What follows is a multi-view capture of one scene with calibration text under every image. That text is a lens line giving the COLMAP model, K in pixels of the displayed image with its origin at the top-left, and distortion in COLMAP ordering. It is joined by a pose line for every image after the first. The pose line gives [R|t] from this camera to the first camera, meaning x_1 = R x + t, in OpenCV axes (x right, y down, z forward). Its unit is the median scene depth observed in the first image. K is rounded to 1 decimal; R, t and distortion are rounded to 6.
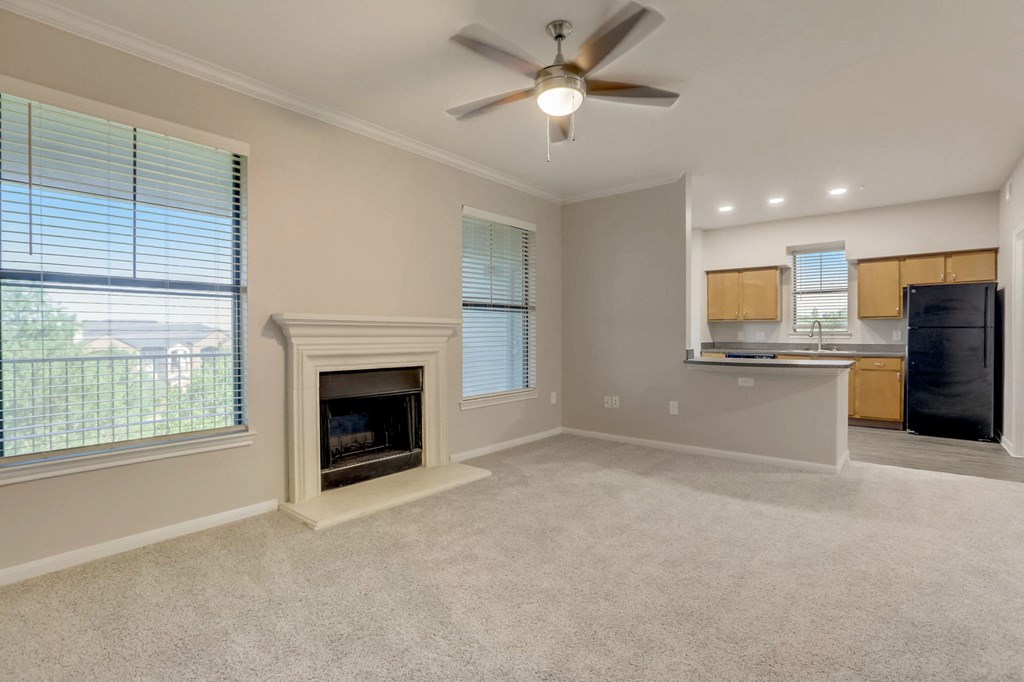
lens RADIAL K [[479.3, 0, 511.0], [0, 479.3, 339.5], [0, 0, 1]] dist [-0.053756, 0.020539]
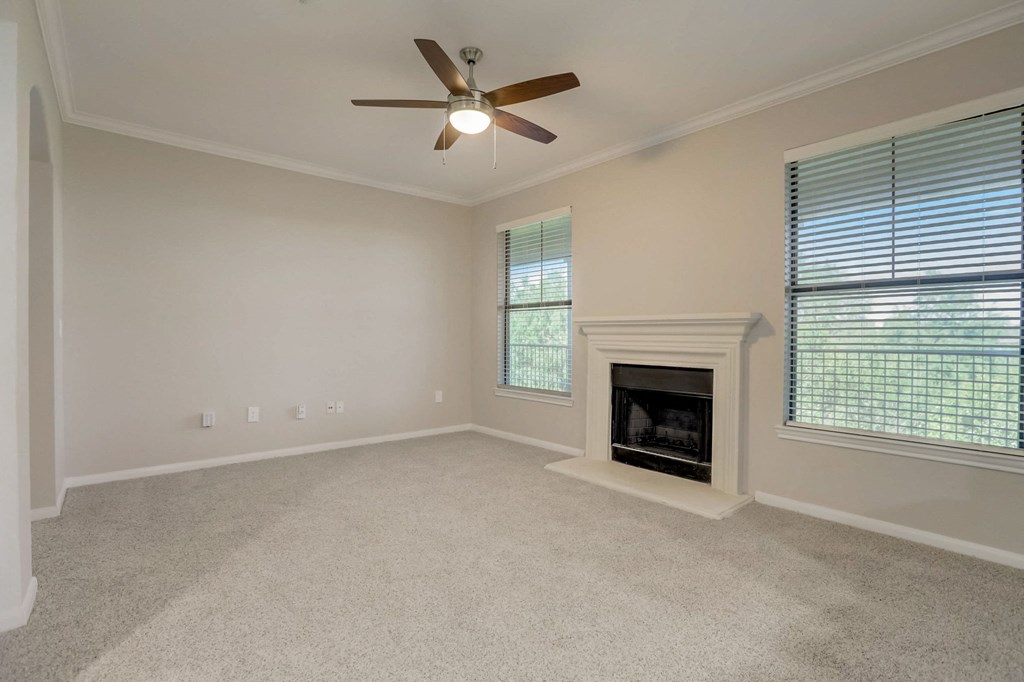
lens RADIAL K [[479.3, 0, 511.0], [0, 479.3, 339.5], [0, 0, 1]] dist [-0.053756, 0.020539]
pose [[-0.159438, 0.010809, -0.987149, 0.792284], [-0.012856, 0.999833, 0.013025, -0.005298], [0.987124, 0.014767, -0.159273, 0.855023]]
